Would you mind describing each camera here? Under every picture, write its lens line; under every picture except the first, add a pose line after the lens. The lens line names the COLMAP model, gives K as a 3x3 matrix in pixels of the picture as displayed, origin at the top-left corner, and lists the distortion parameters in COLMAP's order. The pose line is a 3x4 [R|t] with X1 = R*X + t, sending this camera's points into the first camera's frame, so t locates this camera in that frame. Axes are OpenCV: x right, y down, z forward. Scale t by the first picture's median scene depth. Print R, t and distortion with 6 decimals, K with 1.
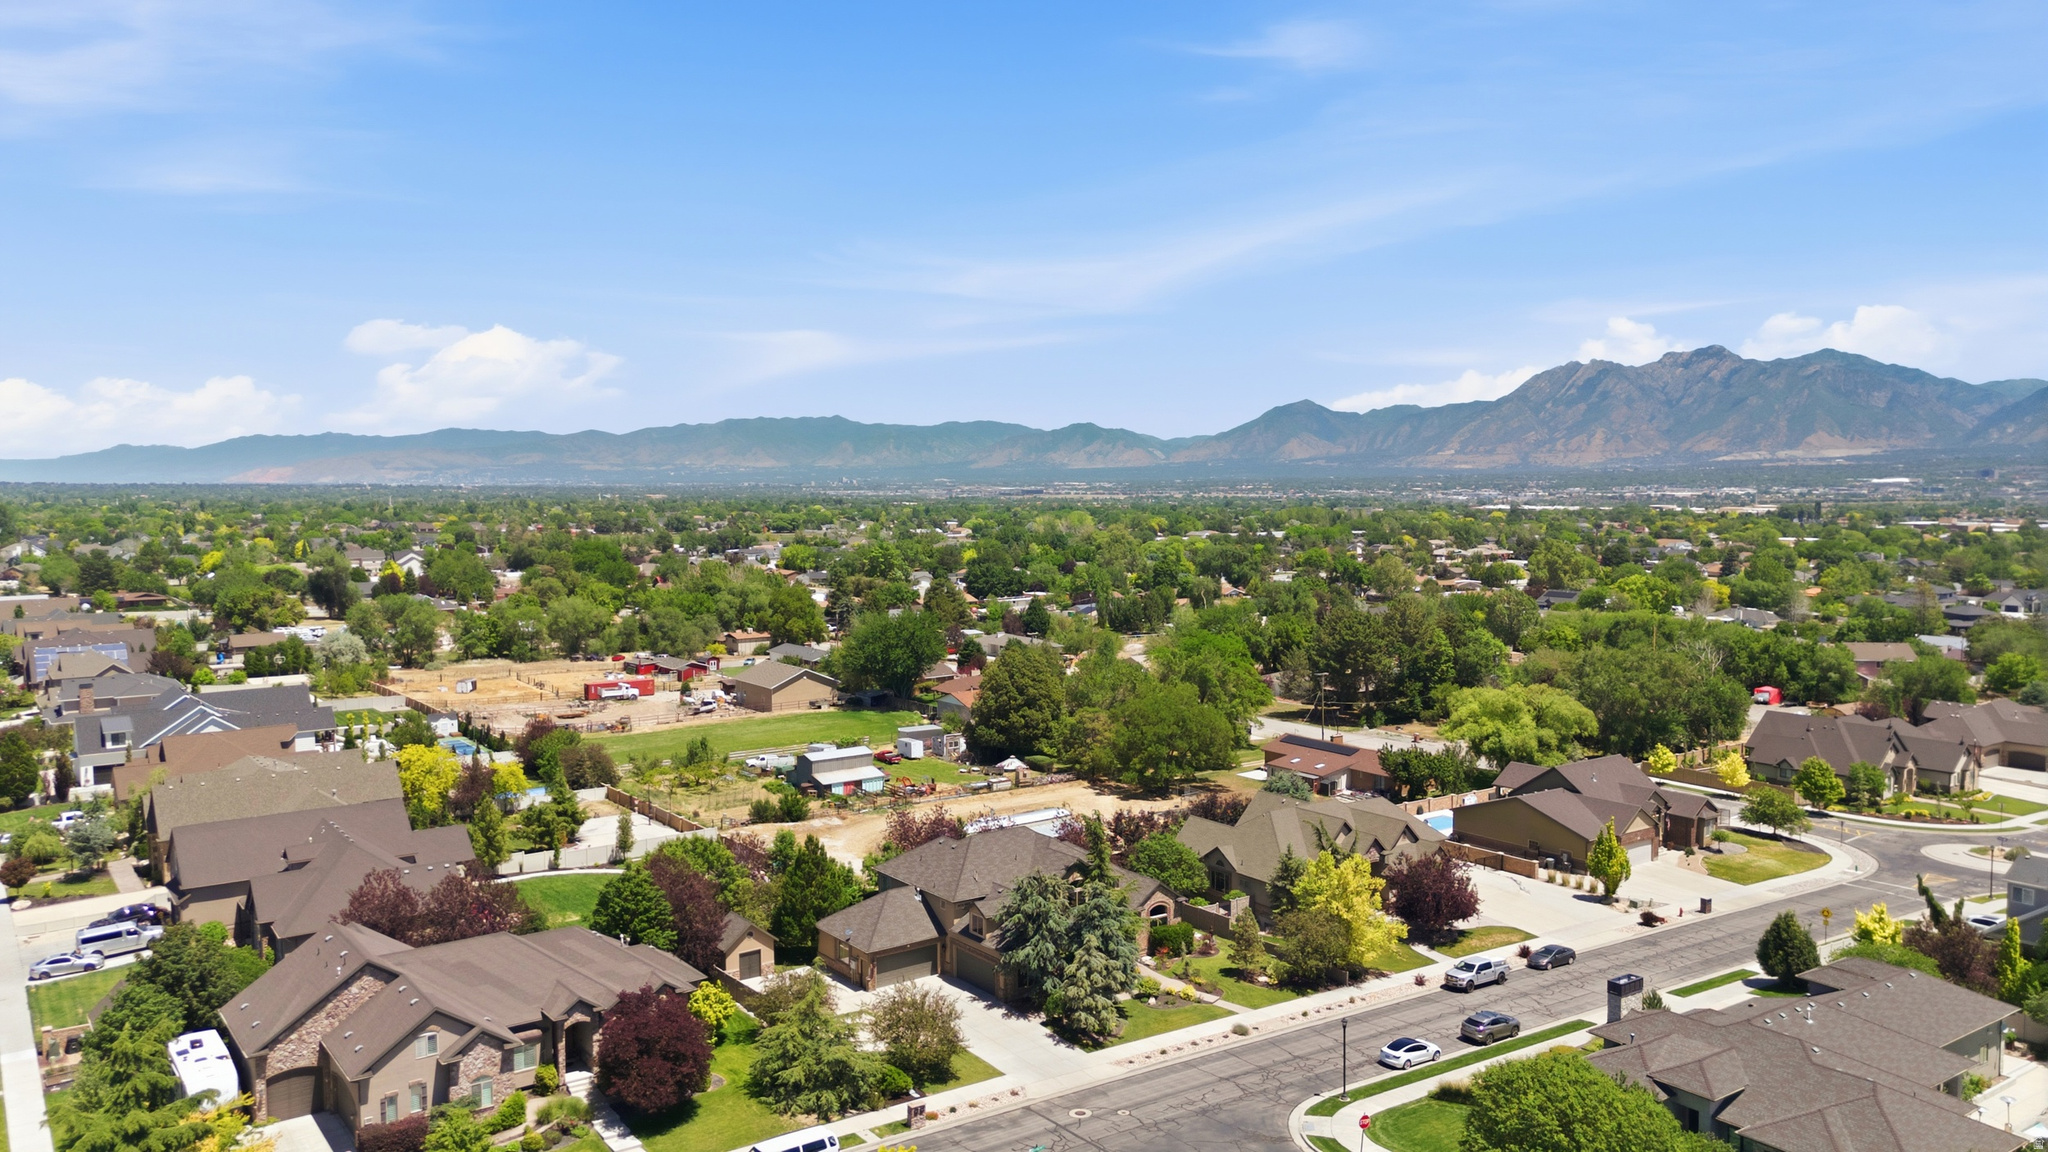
lens RADIAL K [[1507.5, 0, 1021.3], [0, 1507.5, 571.2], [0, 0, 1]] dist [0.073274, -0.065776]
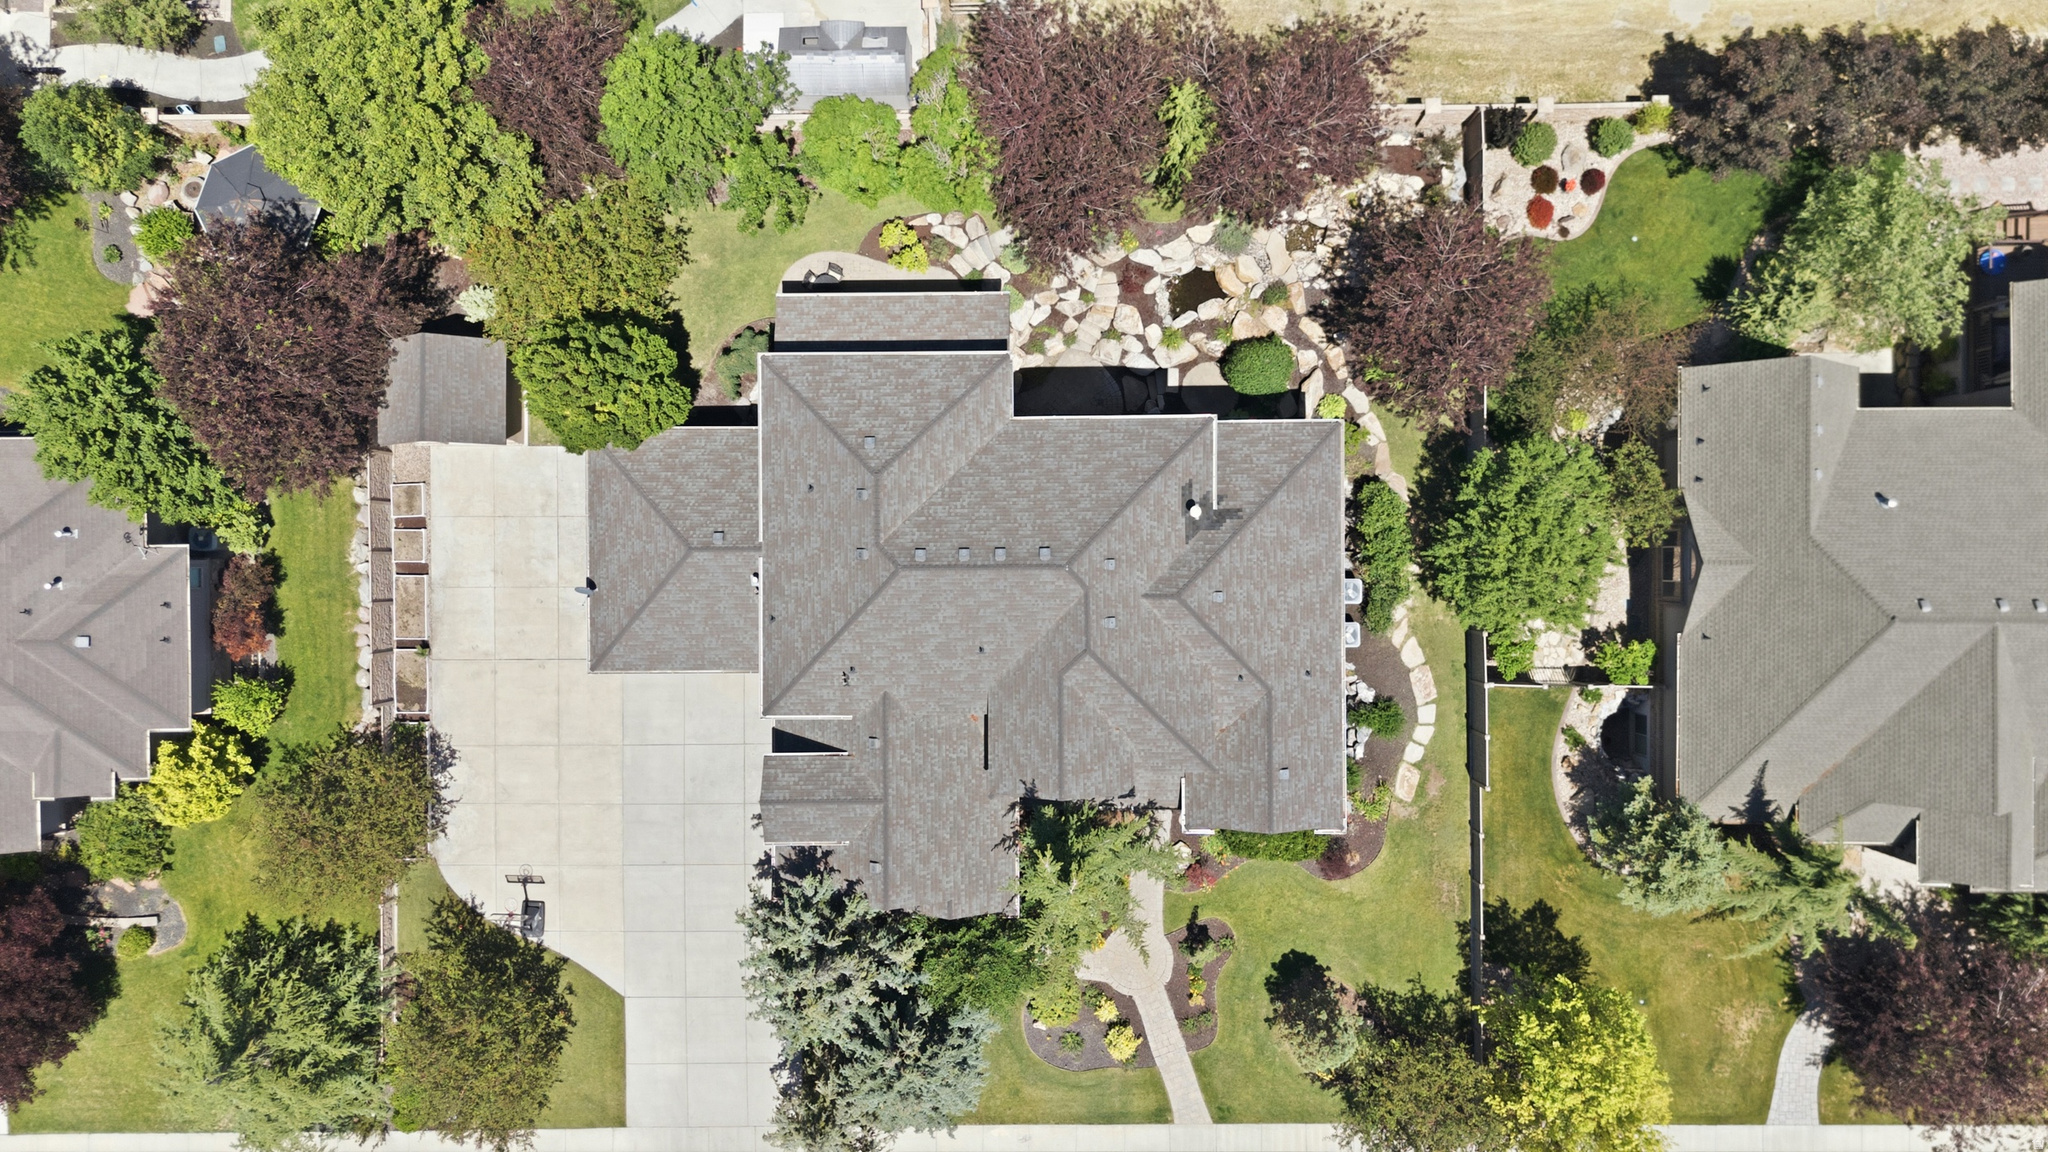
lens RADIAL K [[1507.5, 0, 1015.8], [0, 1507.5, 573.4], [0, 0, 1]] dist [0.073274, -0.065776]
pose [[0.816968, 0.576499, -0.014577, -0.001762], [-0.014878, 0.046340, 0.998815, -0.159773], [0.576492, -0.815782, 0.046436, 0.731787]]
